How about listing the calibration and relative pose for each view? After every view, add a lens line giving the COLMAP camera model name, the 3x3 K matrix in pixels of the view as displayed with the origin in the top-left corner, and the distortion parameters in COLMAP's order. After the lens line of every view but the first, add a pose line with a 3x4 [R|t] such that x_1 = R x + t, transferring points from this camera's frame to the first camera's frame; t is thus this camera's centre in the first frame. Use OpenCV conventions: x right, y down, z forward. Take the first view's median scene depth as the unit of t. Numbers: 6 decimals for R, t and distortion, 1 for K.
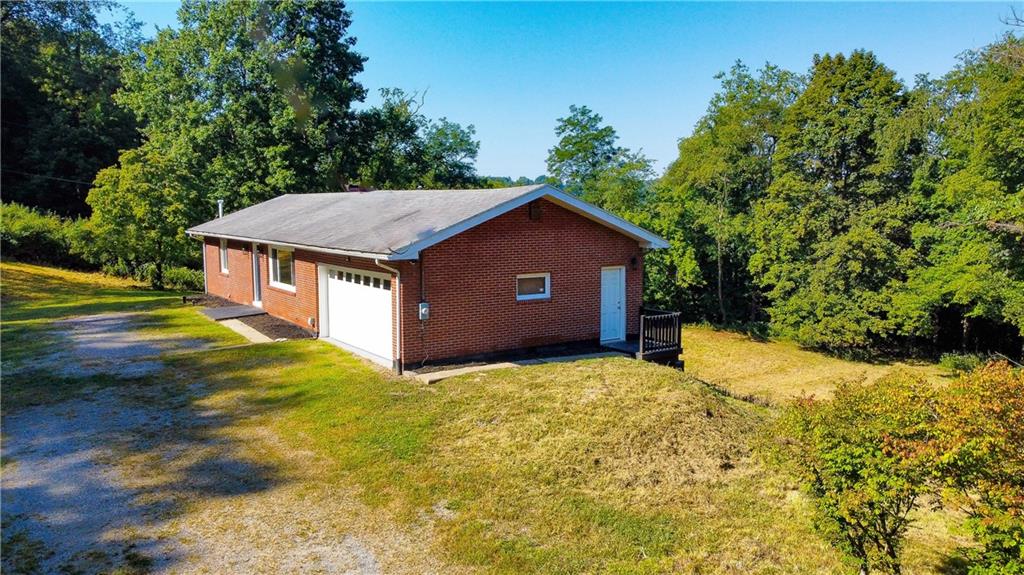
lens RADIAL K [[672.8, 0, 512.0], [0, 672.8, 287.5], [0, 0, 1]] dist [0.000091, -0.000737]
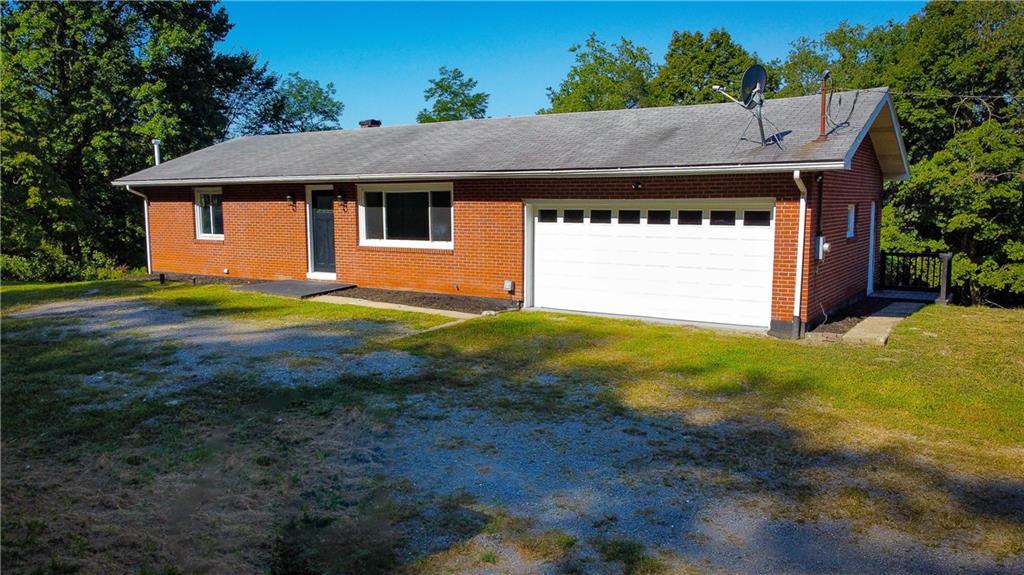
lens RADIAL K [[672.8, 0, 512.0], [0, 672.8, 287.5], [0, 0, 1]] dist [0.000091, -0.000737]
pose [[0.935681, -0.052335, 0.348943, -0.247225], [0.045911, 0.998590, 0.026661, 0.015325], [-0.349846, -0.008926, 0.936765, 0.156327]]
